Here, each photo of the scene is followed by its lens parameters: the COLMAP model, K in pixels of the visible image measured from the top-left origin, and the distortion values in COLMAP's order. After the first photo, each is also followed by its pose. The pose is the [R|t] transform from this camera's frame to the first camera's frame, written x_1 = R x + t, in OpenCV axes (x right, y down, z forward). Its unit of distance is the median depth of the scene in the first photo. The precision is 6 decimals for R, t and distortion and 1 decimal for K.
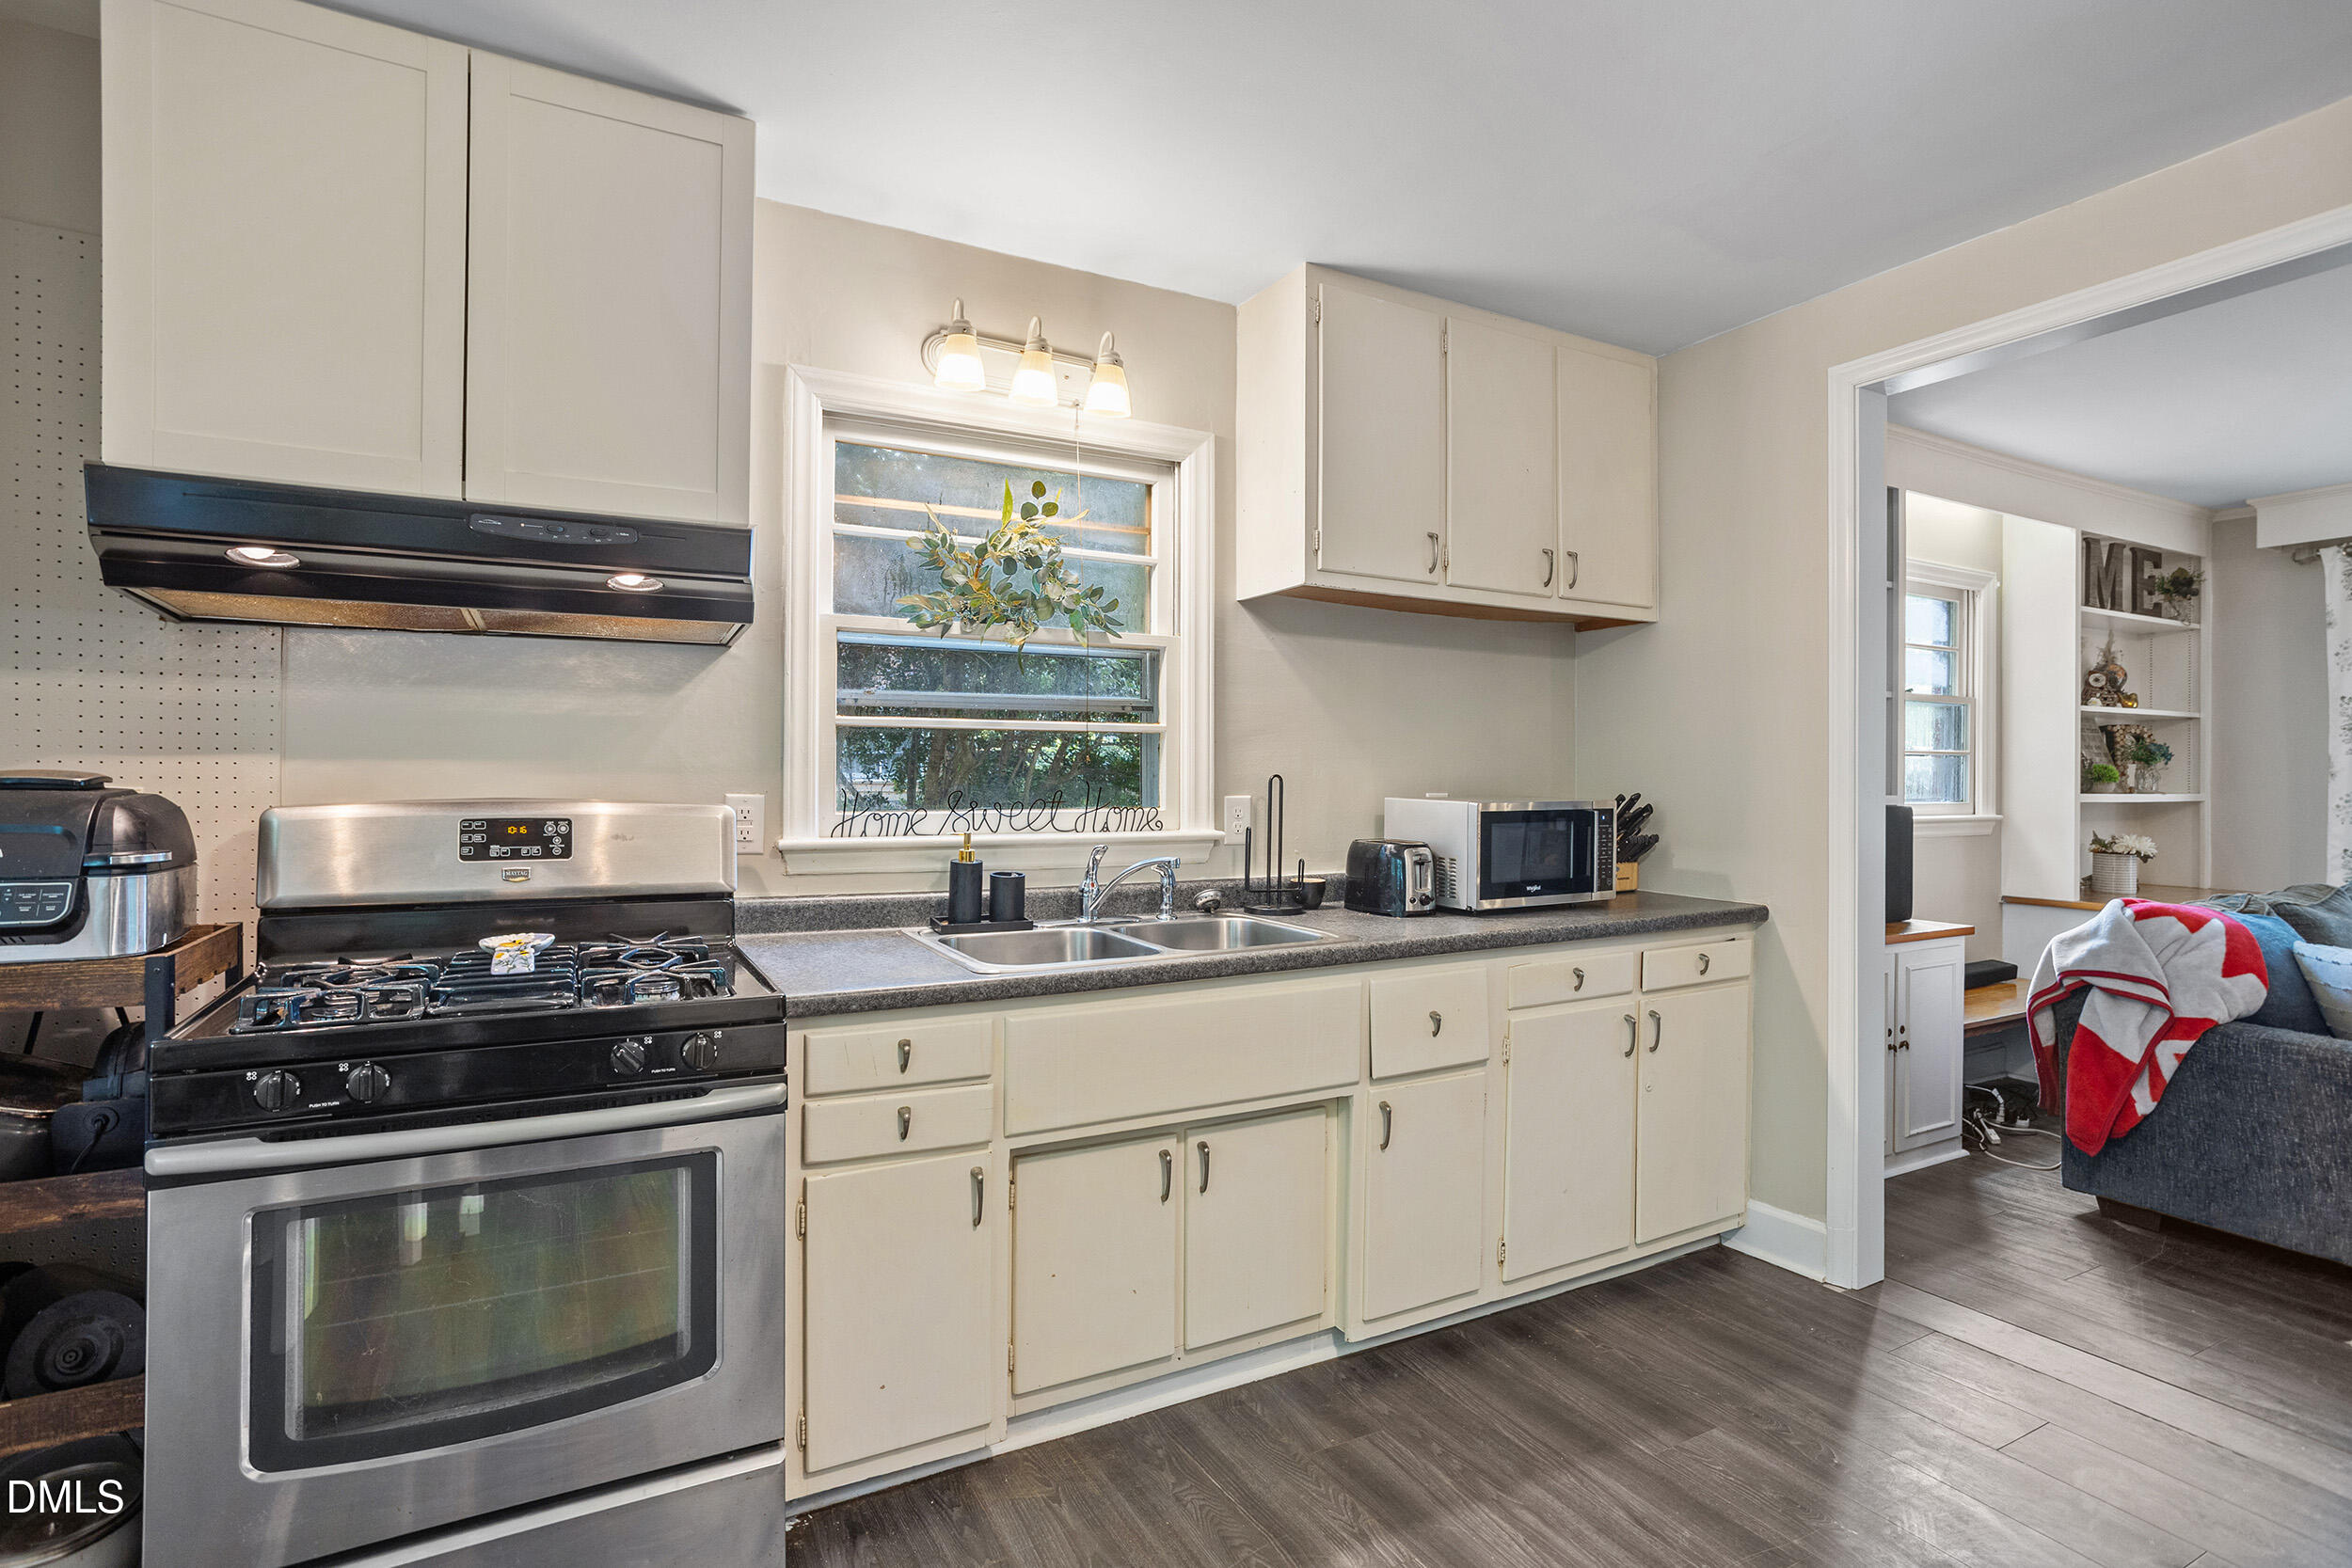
lens RADIAL K [[1152.9, 0, 1183.6], [0, 1152.9, 773.7], [0, 0, 1]] dist [-0.046151, 0.024914]
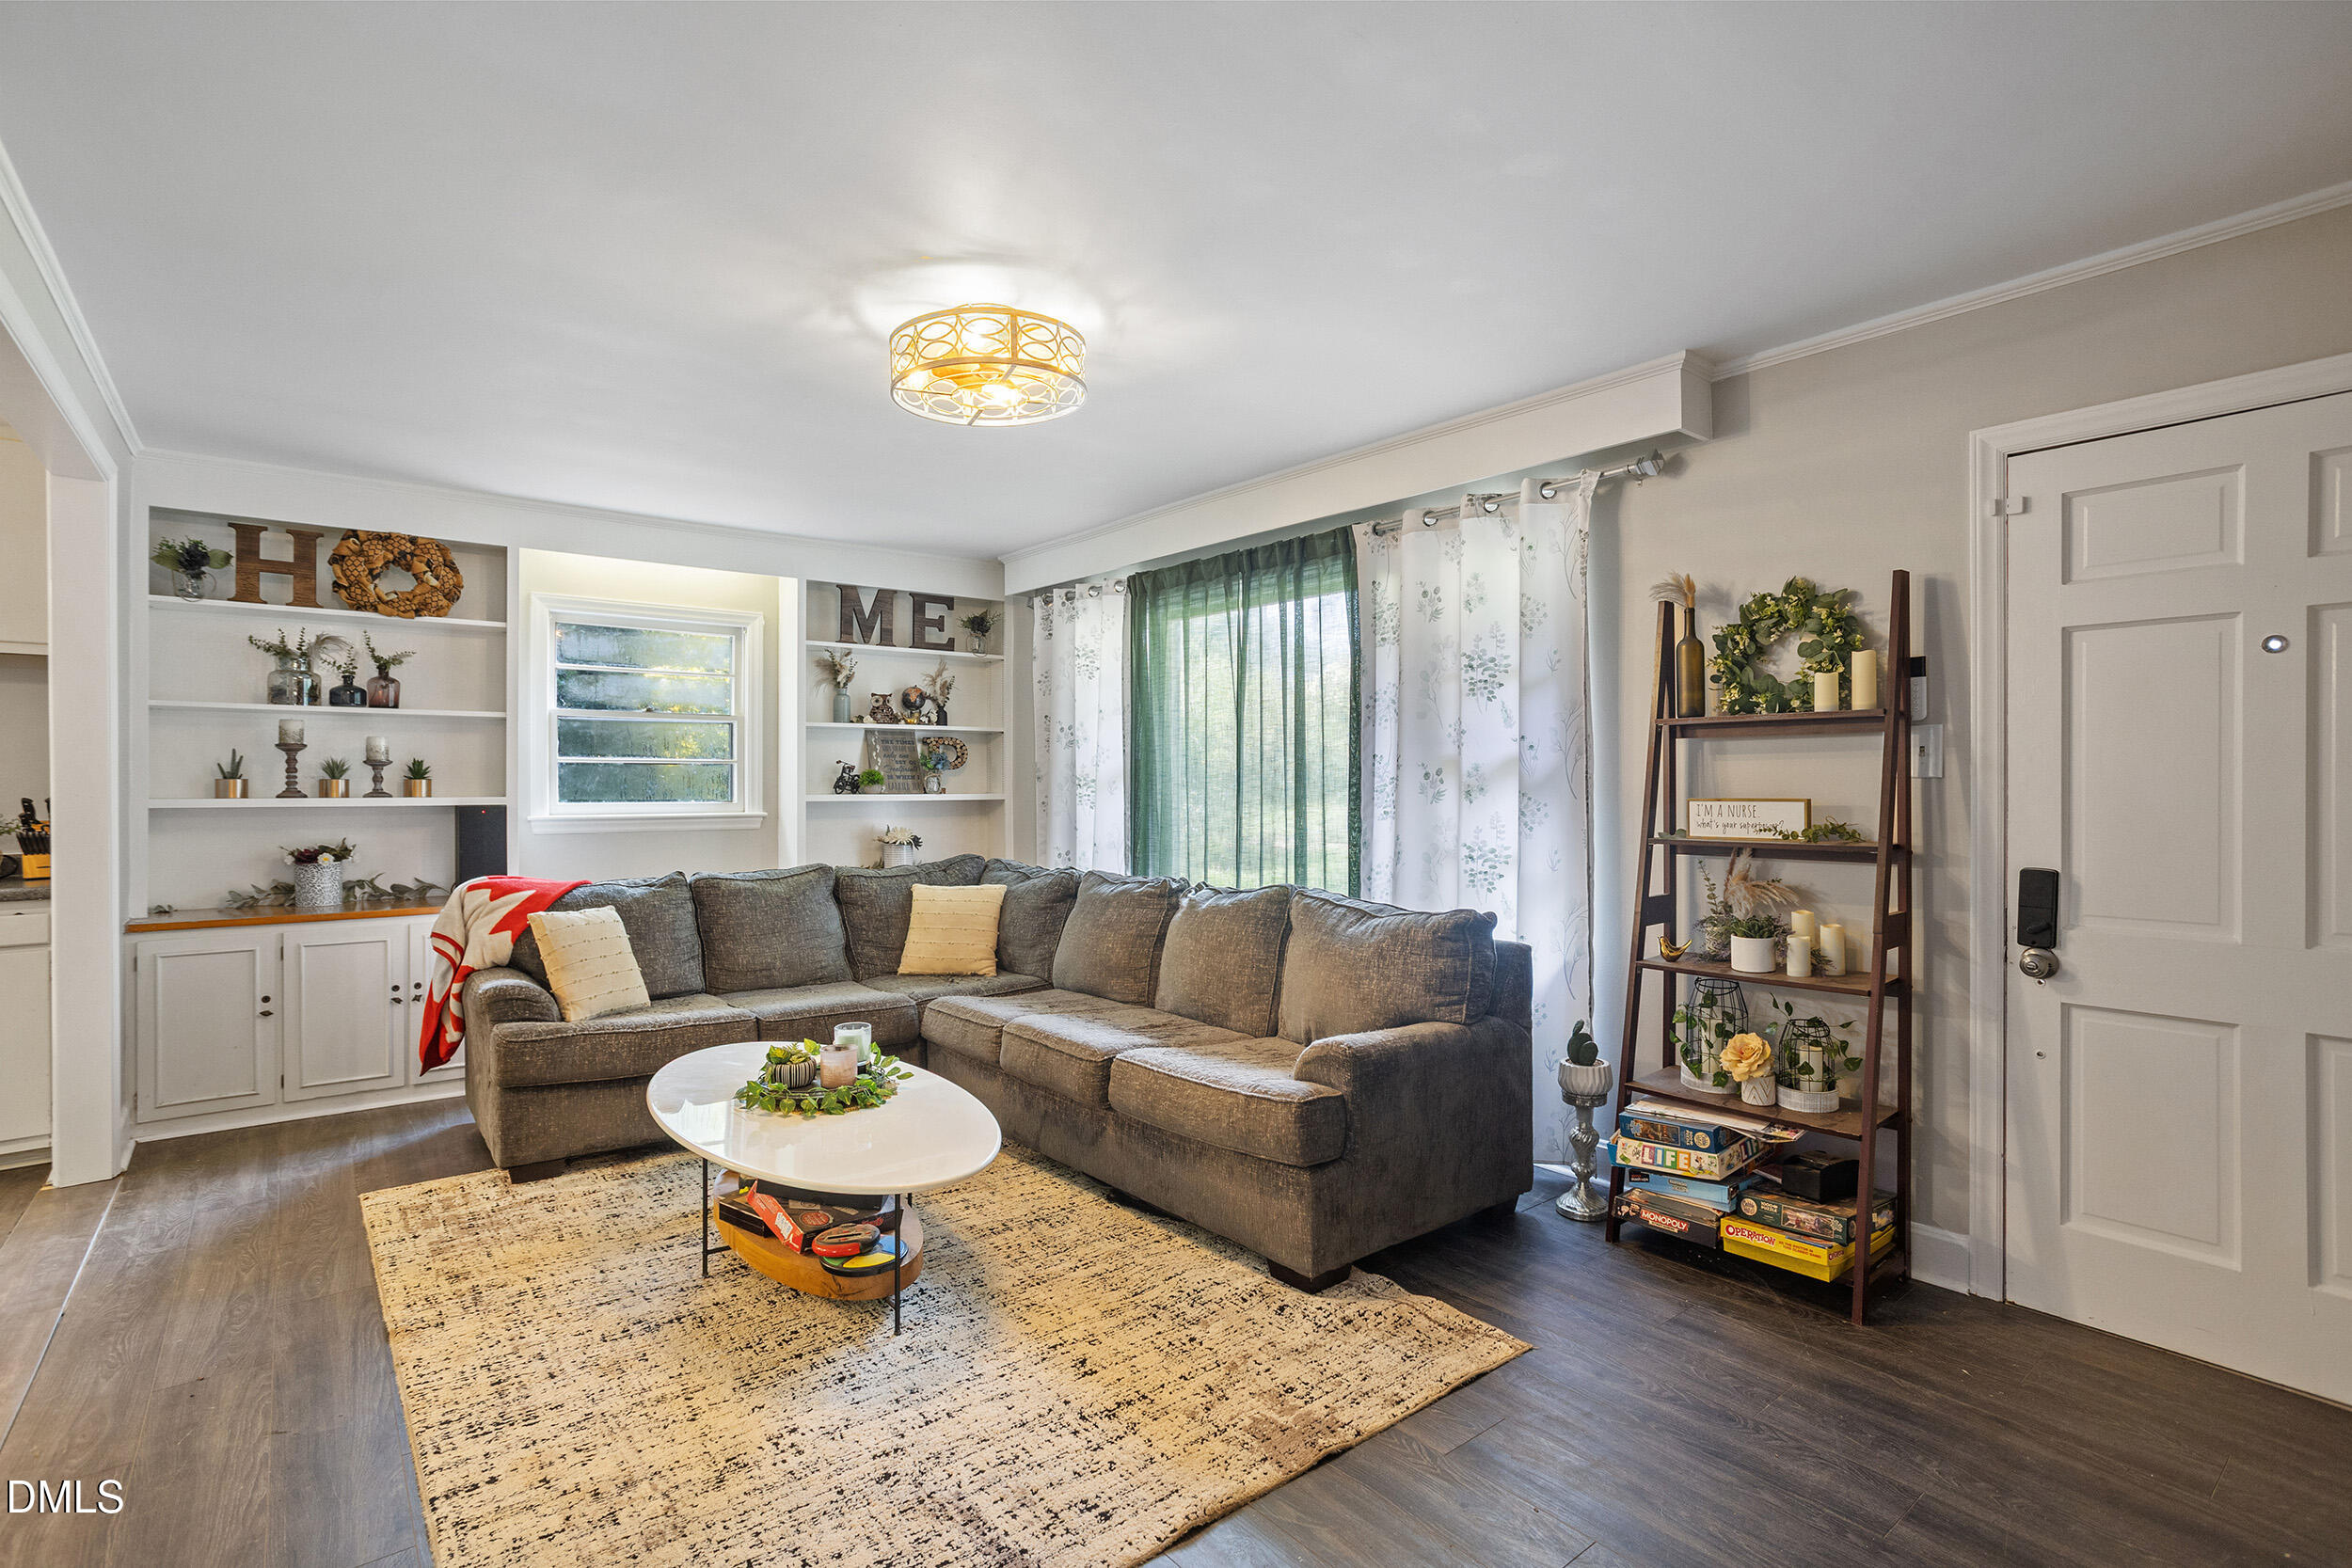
lens RADIAL K [[1152.9, 0, 1183.6], [0, 1152.9, 773.7], [0, 0, 1]] dist [-0.046151, 0.024914]
pose [[0.979828, -0.004037, 0.199800, 0.913793], [0.004429, 0.999989, -0.001516, -0.000893], [-0.199792, 0.002370, 0.979836, -0.289930]]
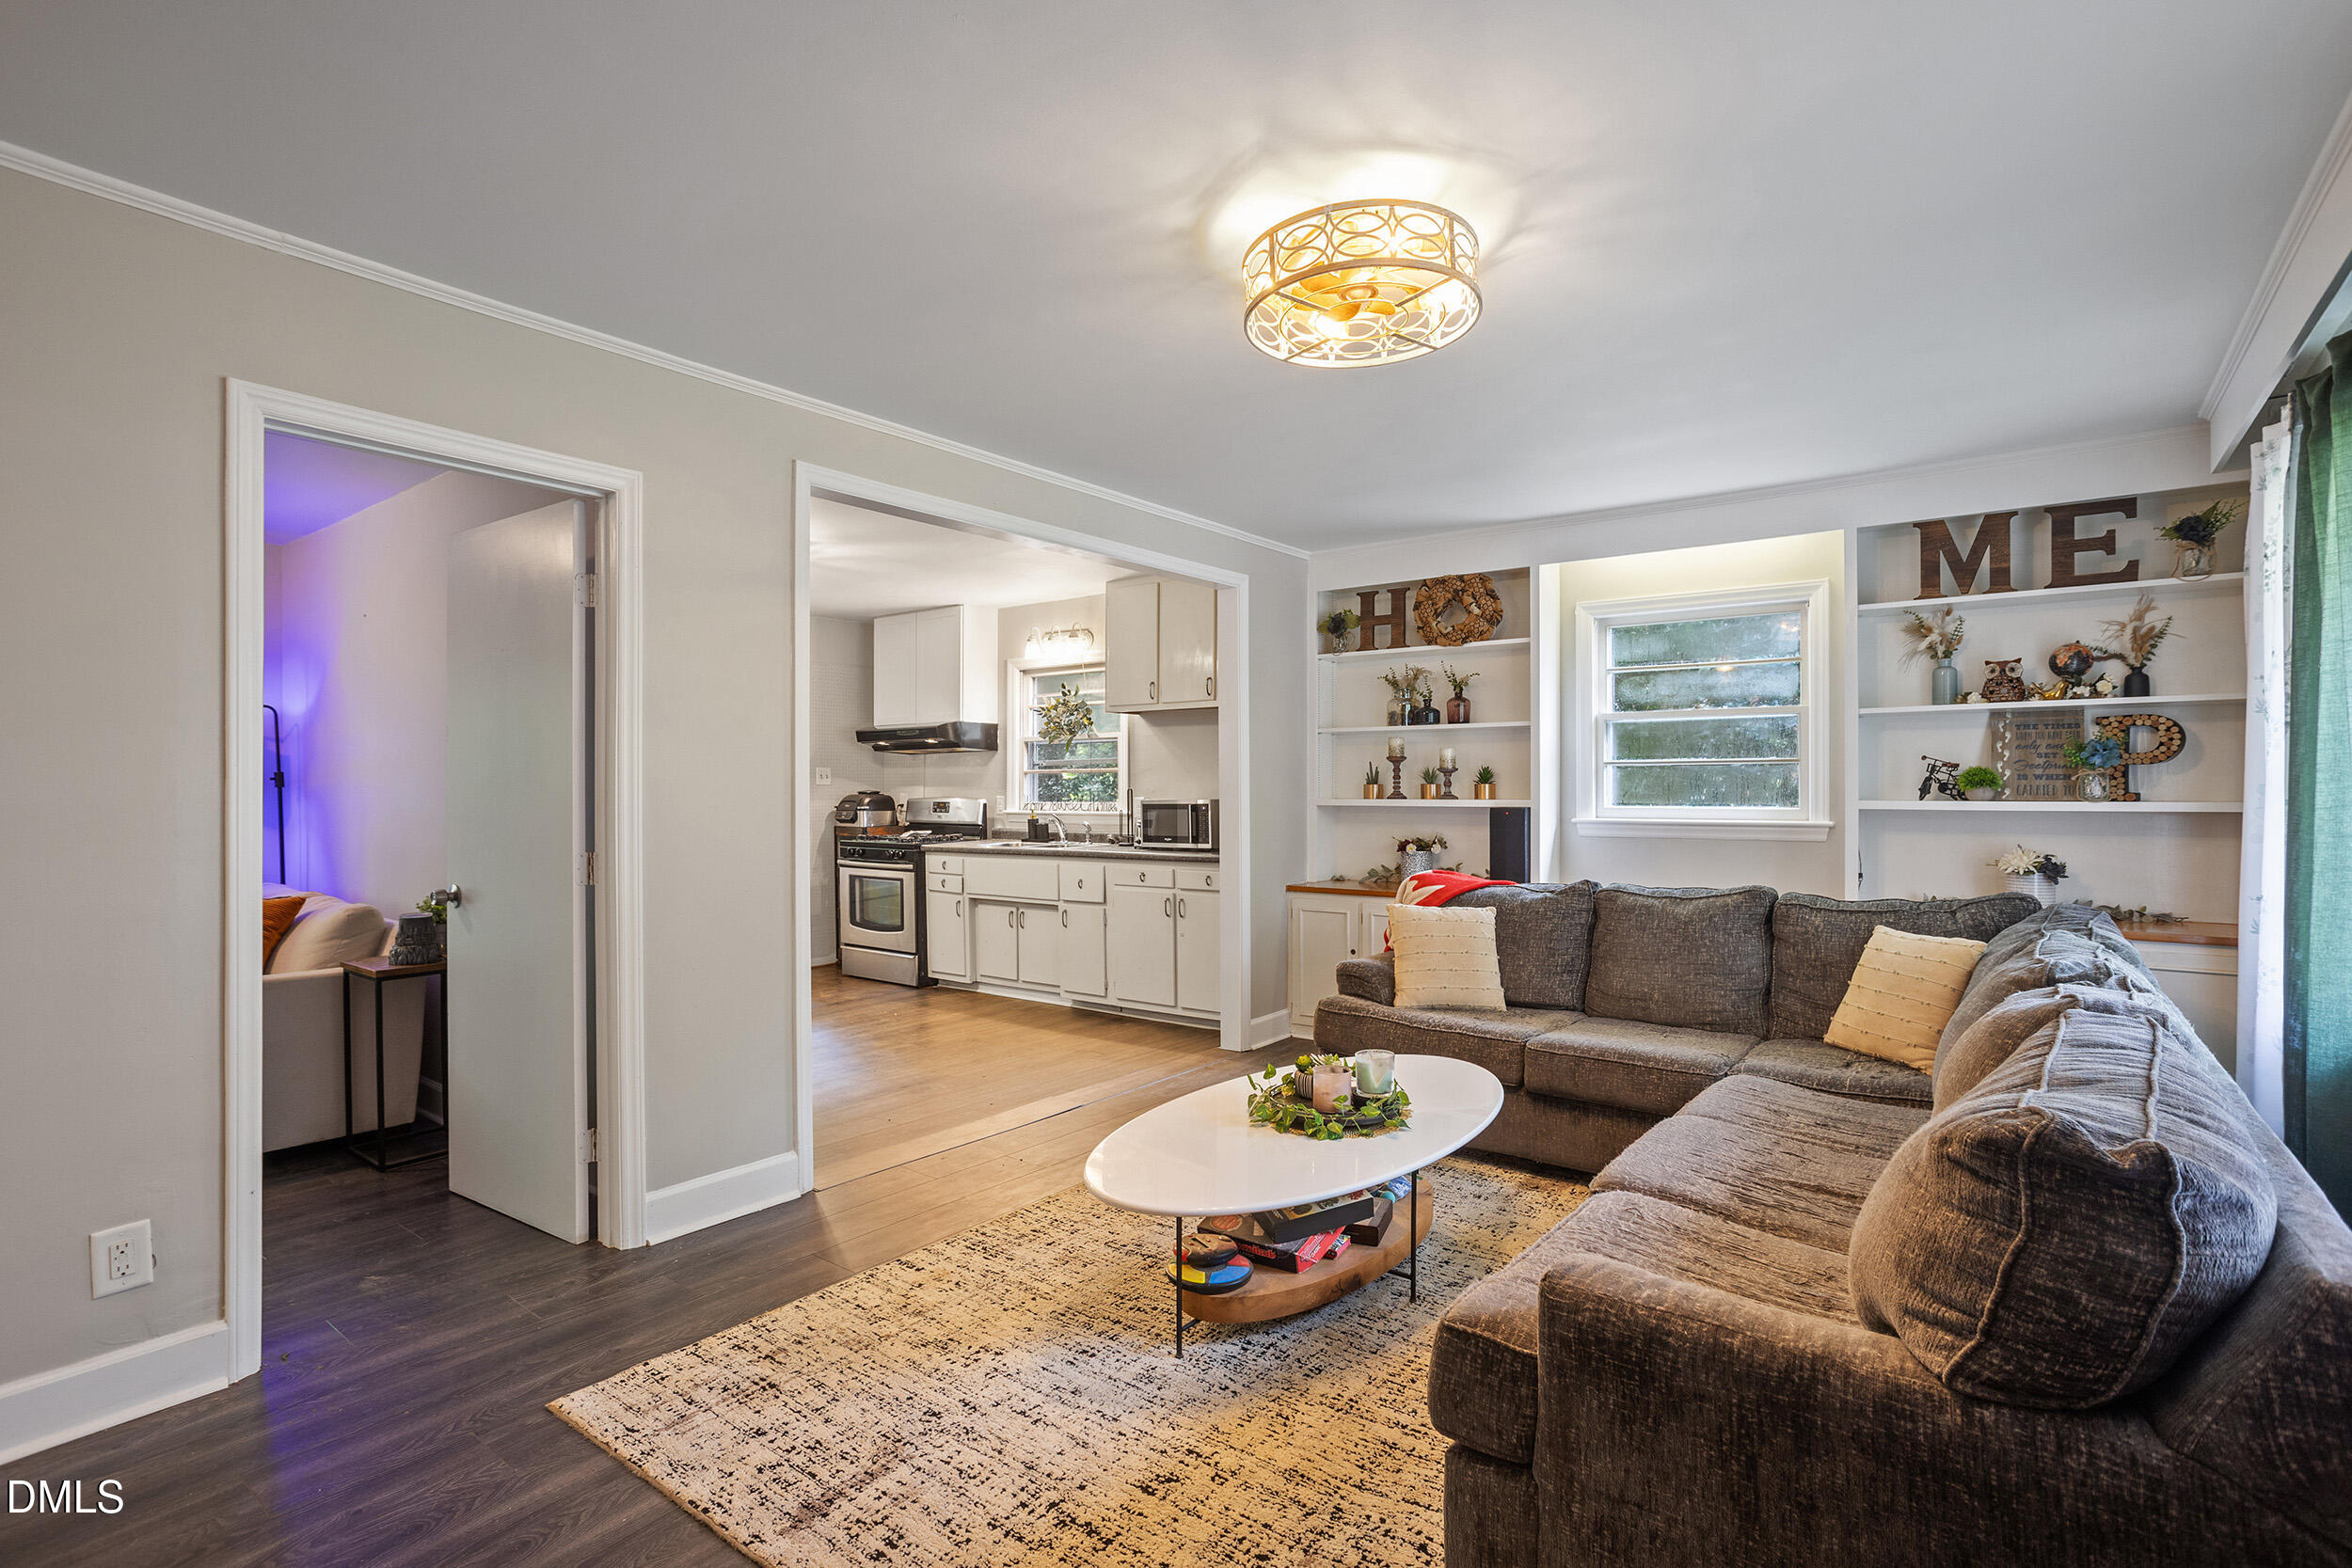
lens RADIAL K [[1152.9, 0, 1183.6], [0, 1152.9, 773.7], [0, 0, 1]] dist [-0.046151, 0.024914]
pose [[0.405688, -0.017296, -0.913848, 1.396212], [0.009447, 0.999847, -0.014729, 0.003836], [0.913963, -0.002658, 0.405789, 0.075981]]
